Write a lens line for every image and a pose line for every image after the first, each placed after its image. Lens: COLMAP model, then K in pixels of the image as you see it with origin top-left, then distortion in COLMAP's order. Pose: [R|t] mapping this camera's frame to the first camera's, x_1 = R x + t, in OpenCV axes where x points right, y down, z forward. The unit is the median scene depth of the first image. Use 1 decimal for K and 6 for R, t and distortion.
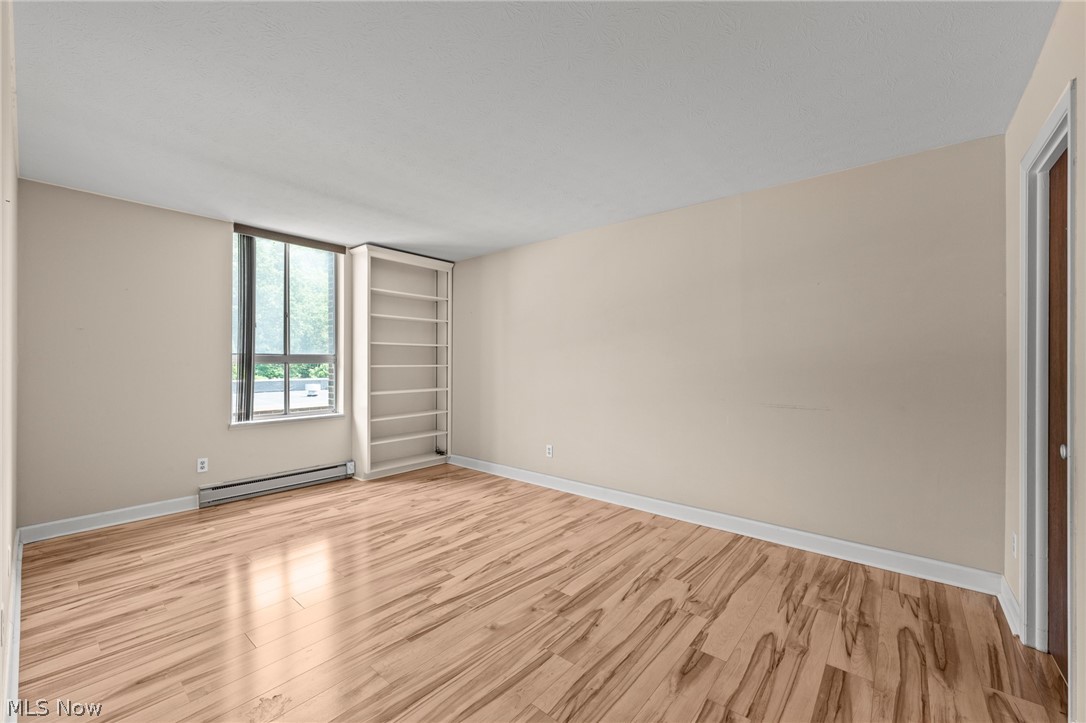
lens RADIAL K [[438.5, 0, 542.9], [0, 438.5, 362.2], [0, 0, 1]] dist [-0.000073, -0.000044]
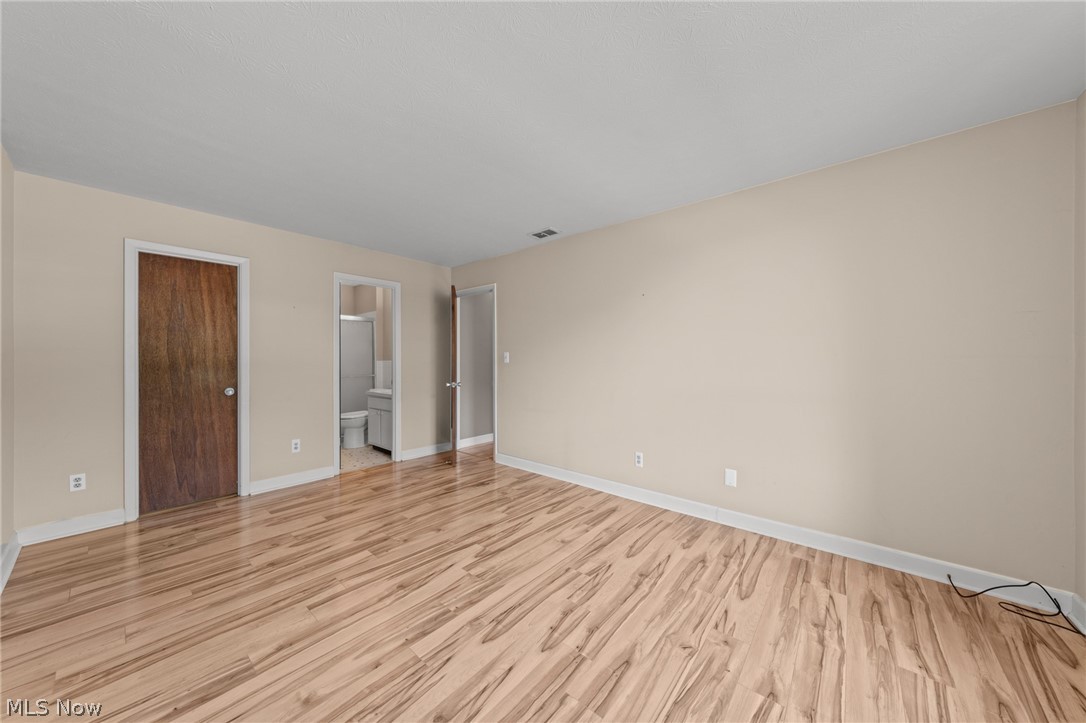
lens RADIAL K [[374.7, 0, 543.2], [0, 374.7, 361.4], [0, 0, 1]] dist [0.000216, 0.000032]
pose [[-0.999956, -0.004386, 0.008335, -0.391663], [-0.004385, 0.999990, 0.000248, 0.008067], [-0.008336, 0.000211, -0.999965, 1.858659]]
